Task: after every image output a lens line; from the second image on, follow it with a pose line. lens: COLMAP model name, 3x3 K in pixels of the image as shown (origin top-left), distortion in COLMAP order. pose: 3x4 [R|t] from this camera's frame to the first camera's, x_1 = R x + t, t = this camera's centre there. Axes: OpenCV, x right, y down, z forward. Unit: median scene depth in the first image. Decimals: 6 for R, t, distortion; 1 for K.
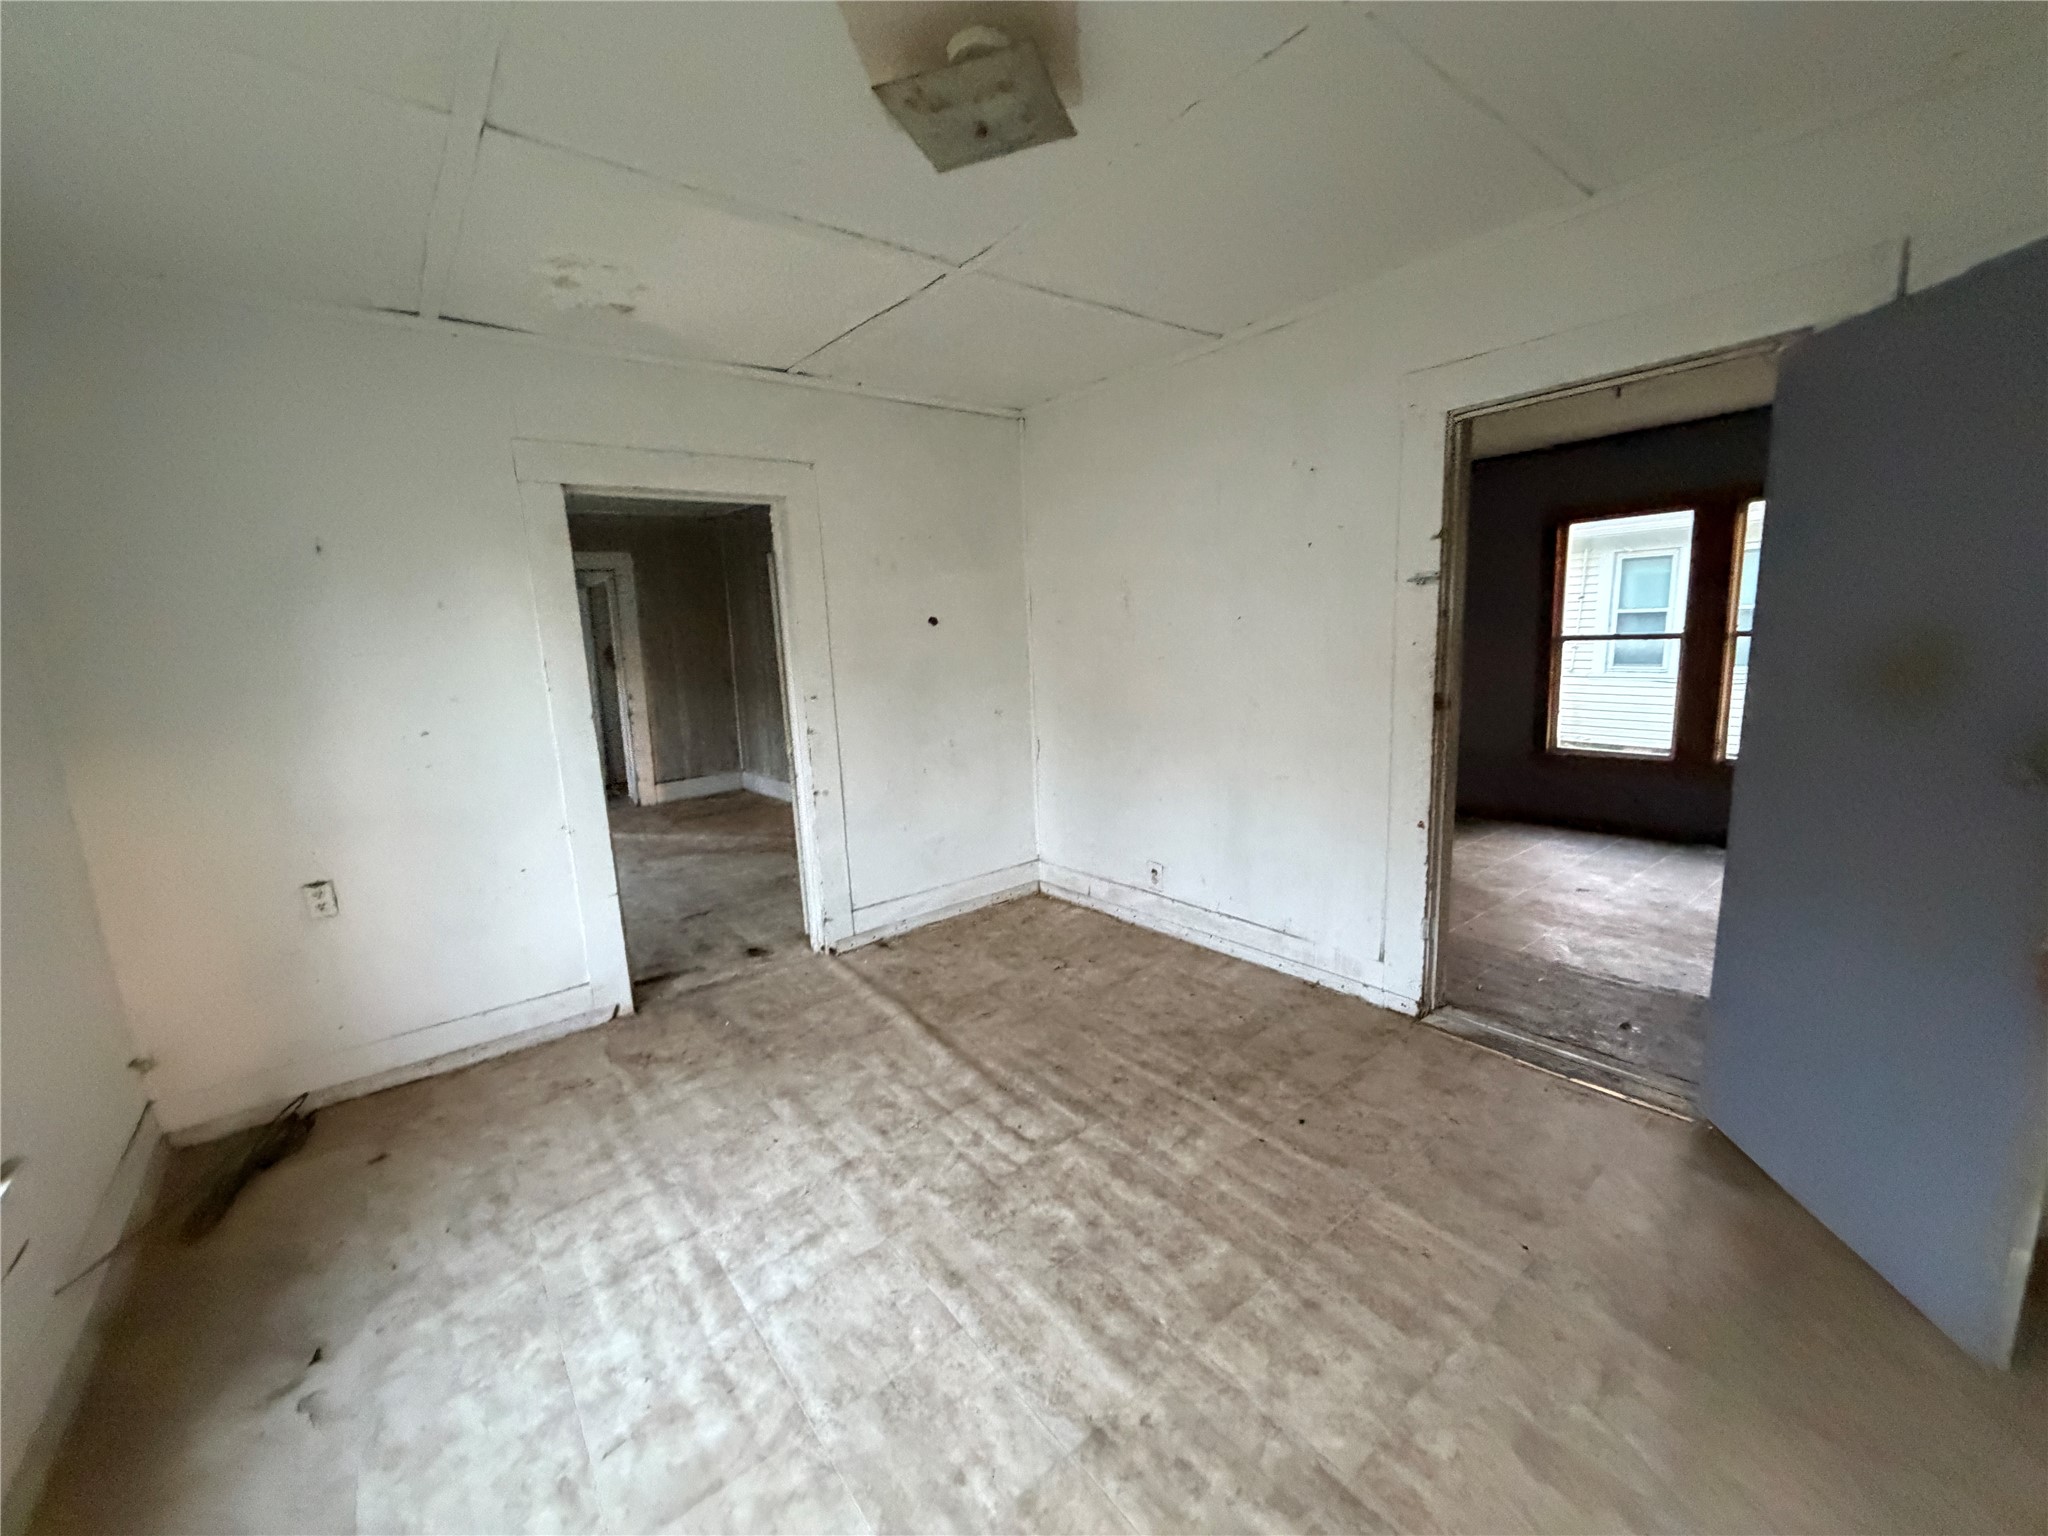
lens RADIAL K [[828.1, 0, 1013.6], [0, 828.1, 774.1], [0, 0, 1]] dist [0.007909, -0.000103]
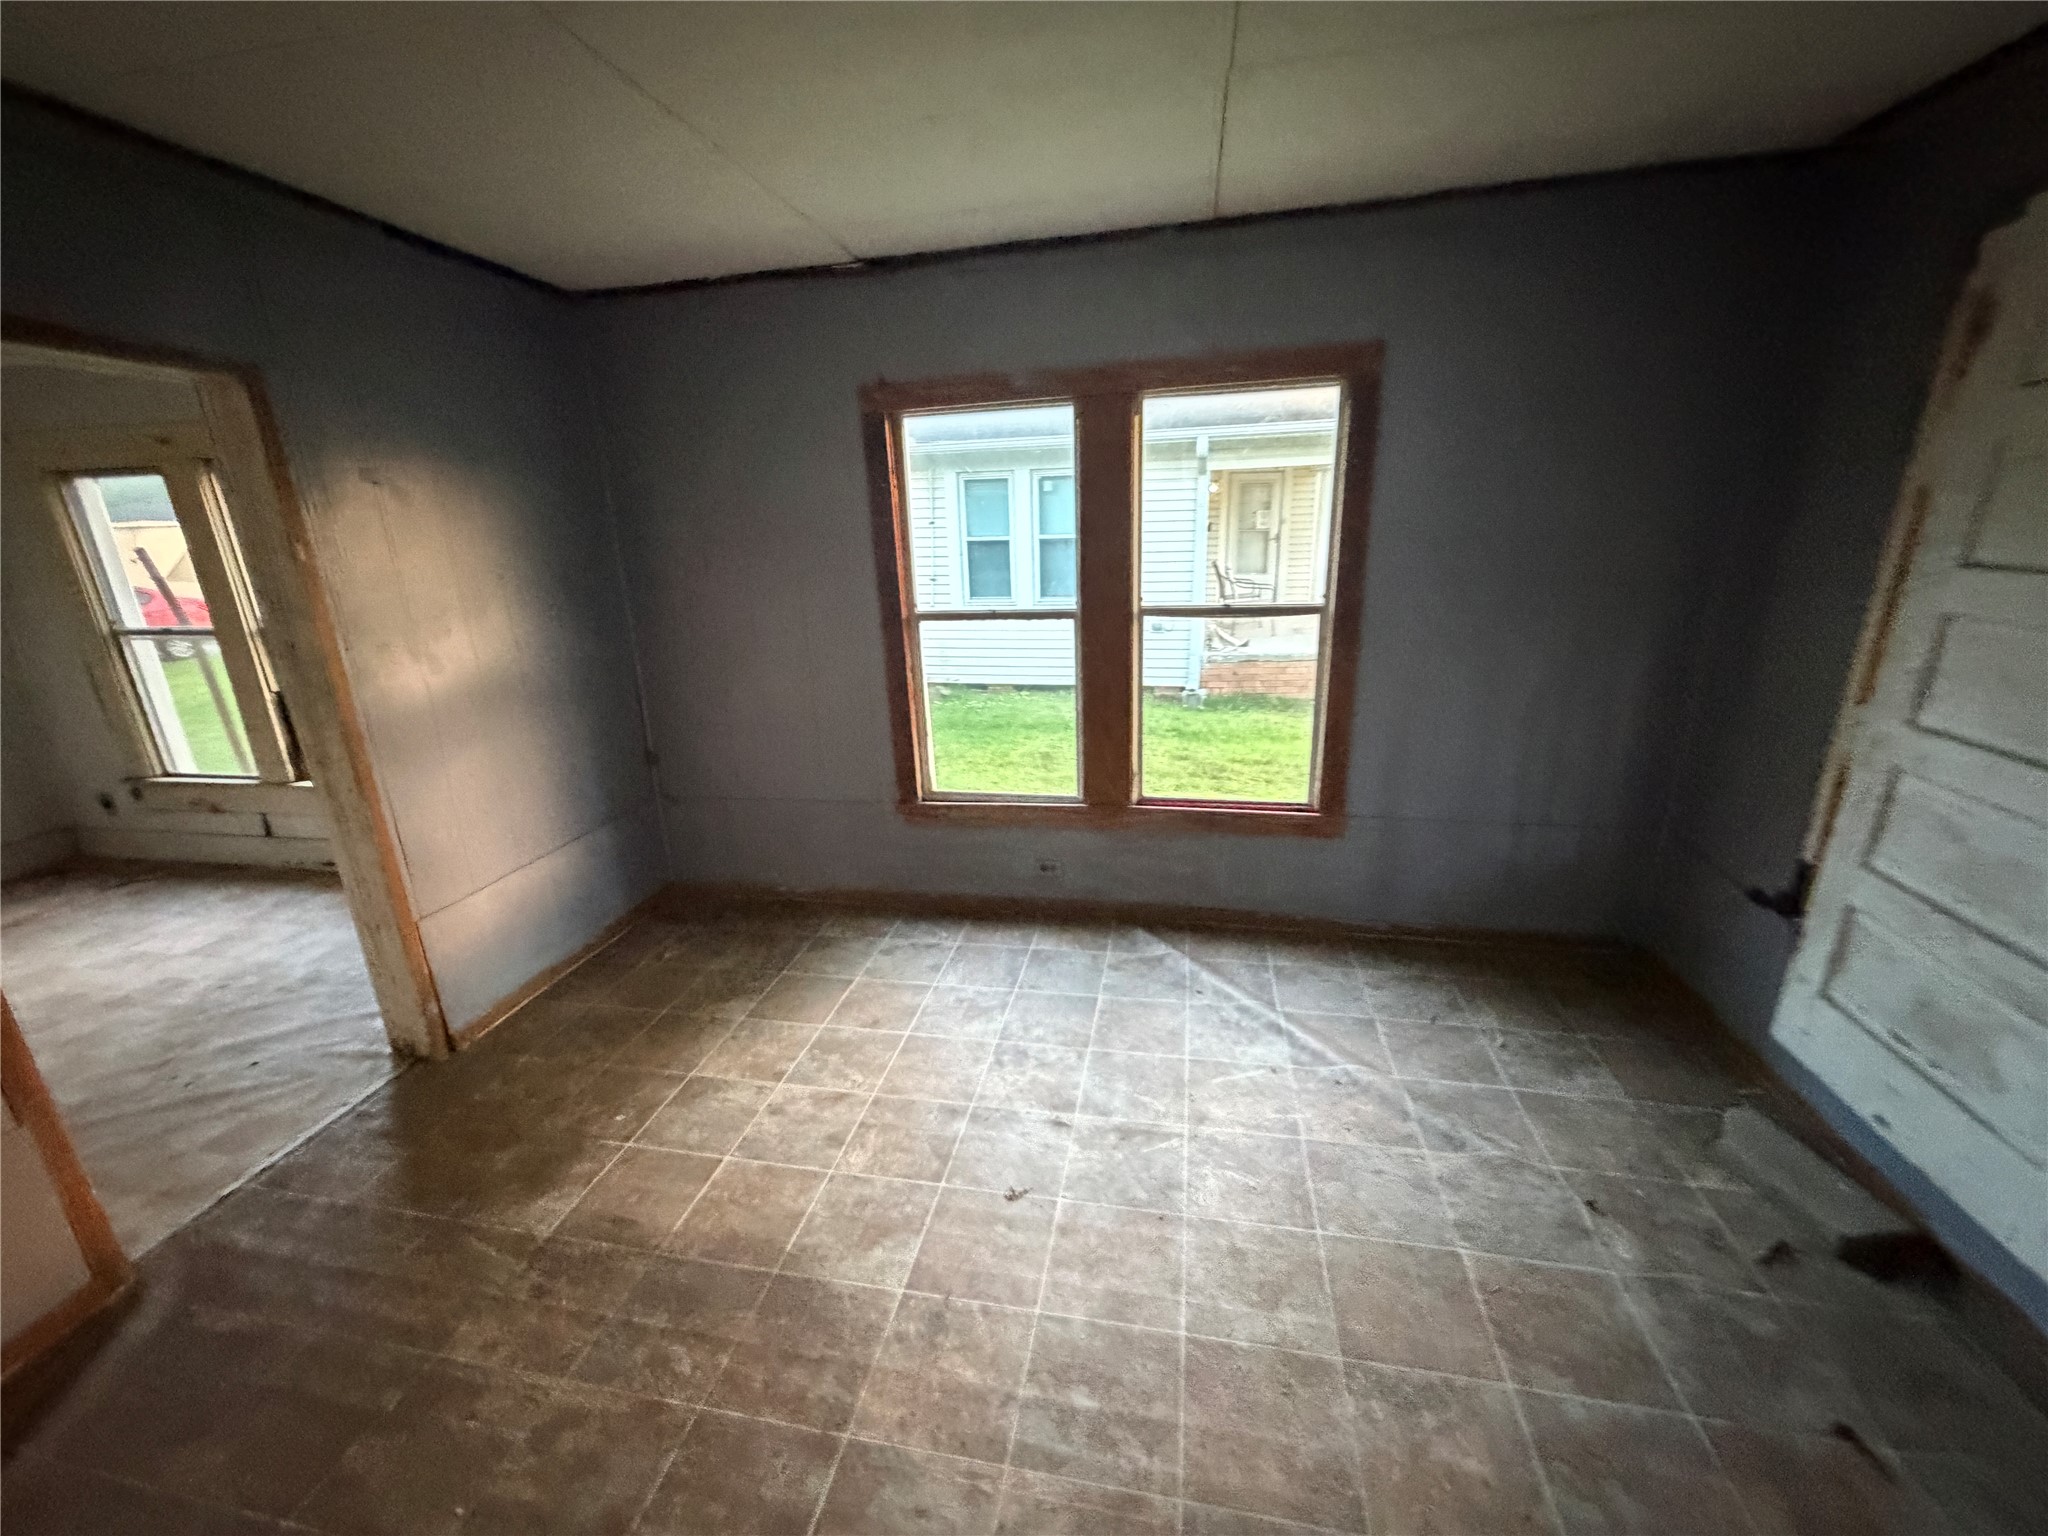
lens RADIAL K [[828.1, 0, 1021.6], [0, 828.1, 773.5], [0, 0, 1]] dist [0.007909, -0.000103]
pose [[0.767520, -0.174631, 0.616780, 0.334137], [0.109370, 0.983744, 0.142430, -0.129409], [-0.631626, -0.041861, 0.774142, 0.492446]]
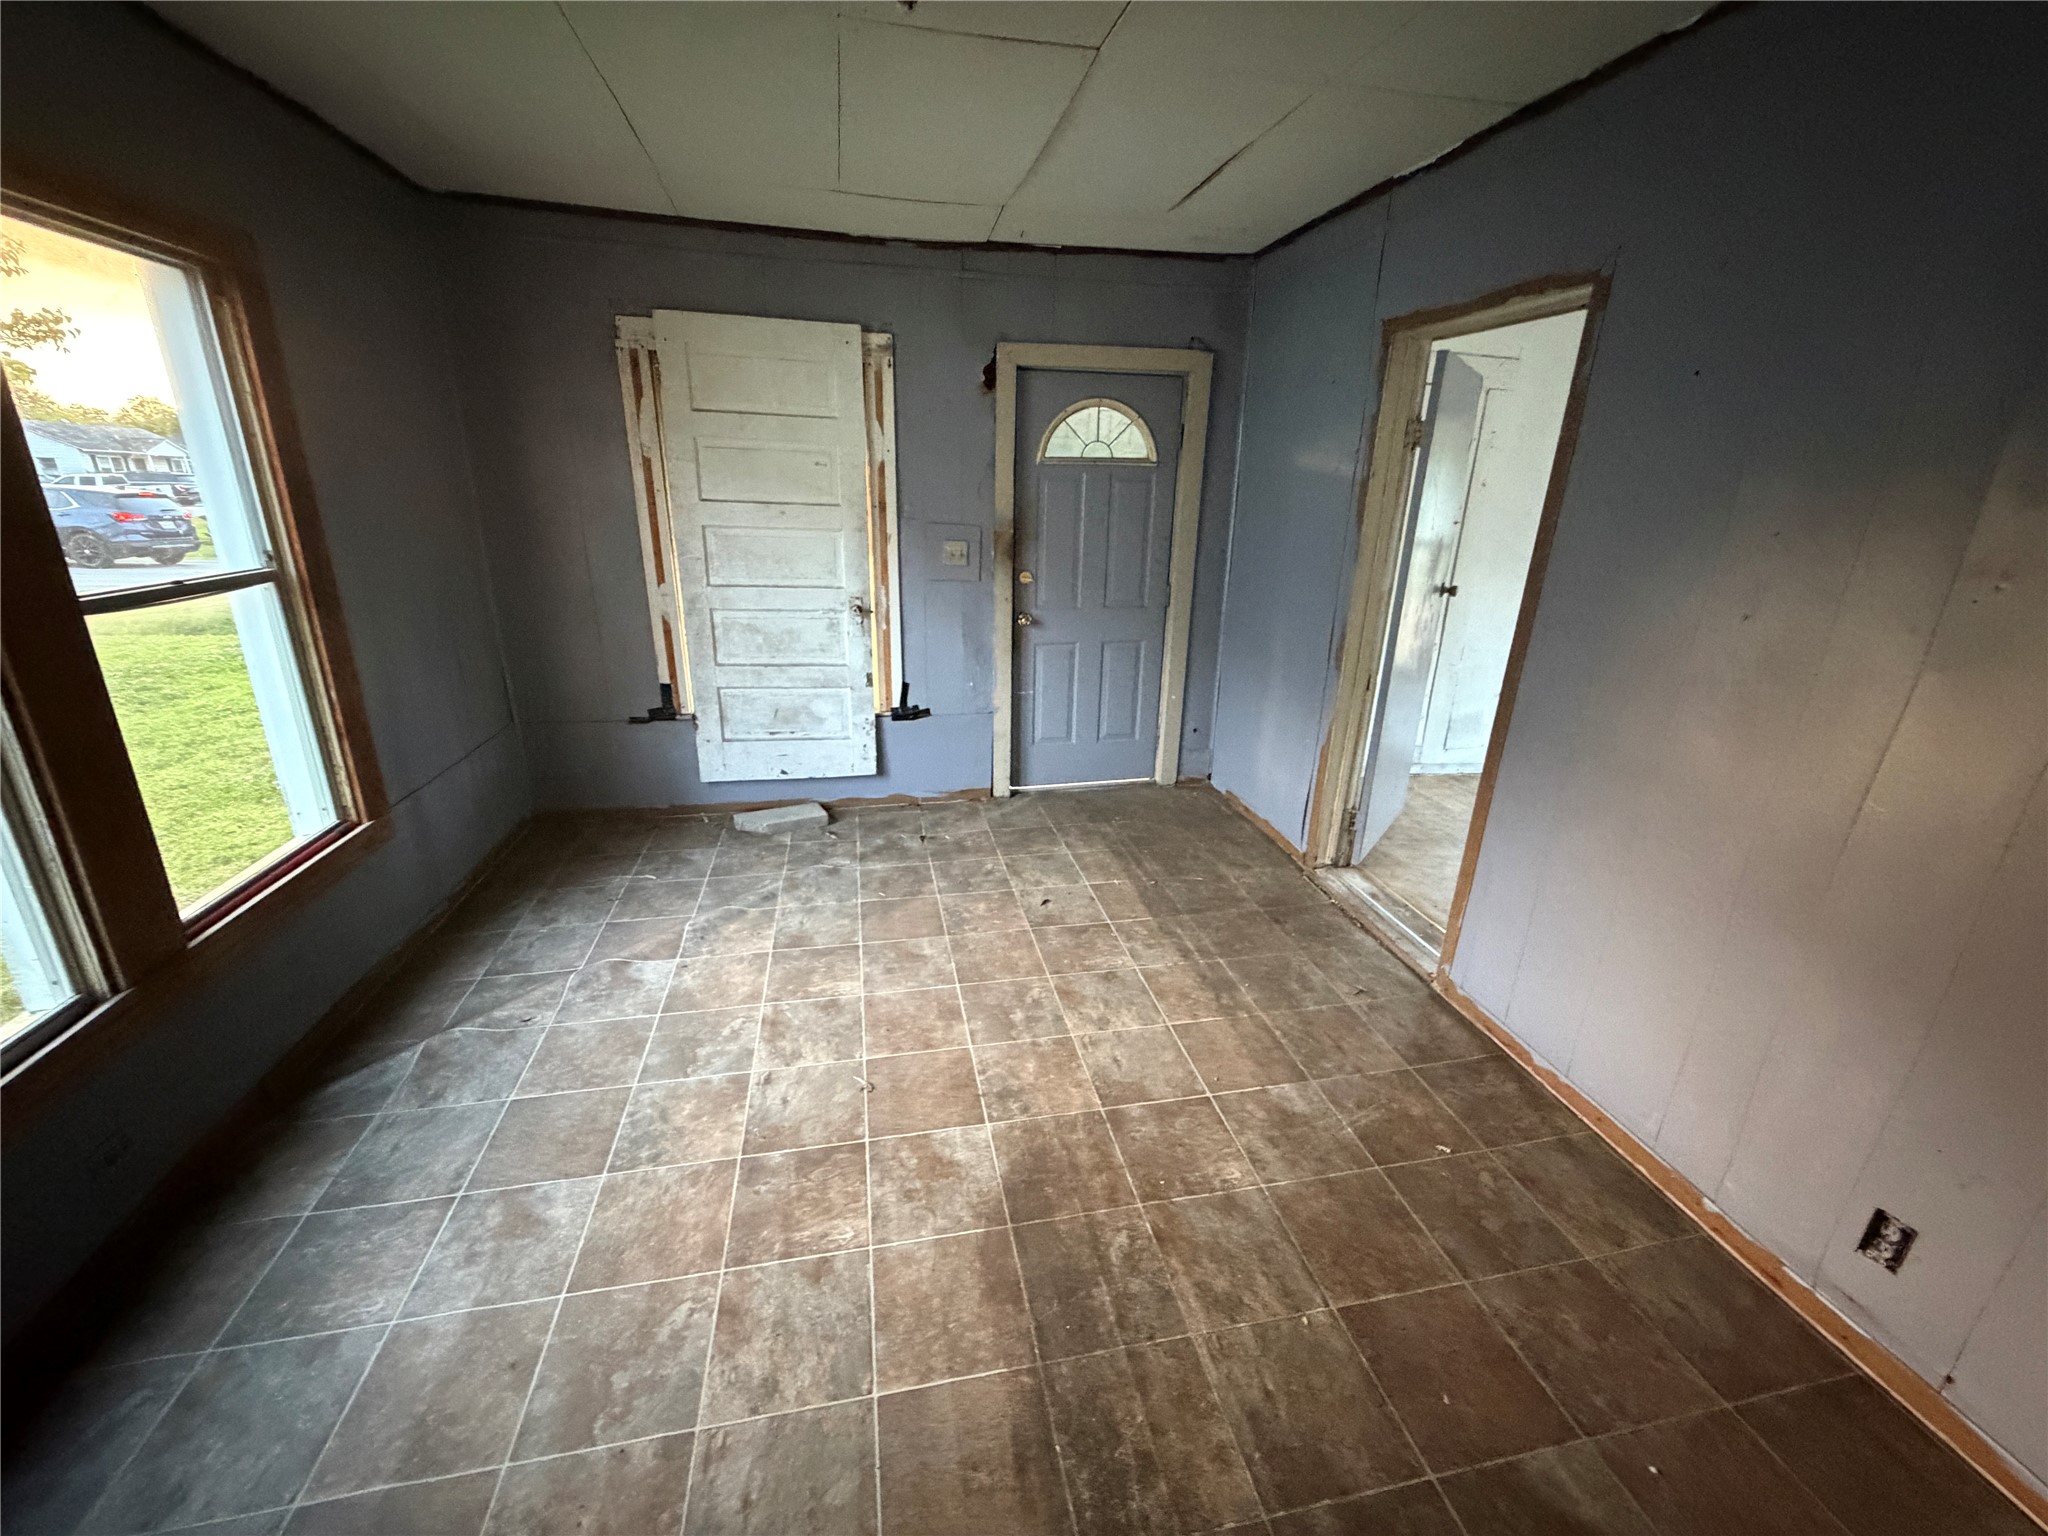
lens RADIAL K [[828.1, 0, 1023.5], [0, 828.1, 772.9], [0, 0, 1]] dist [0.007909, -0.000103]
pose [[-0.895999, -0.123222, 0.426617, 0.306579], [0.091968, 0.888403, 0.449758, -0.202043], [-0.434428, 0.442218, -0.784676, 1.006610]]
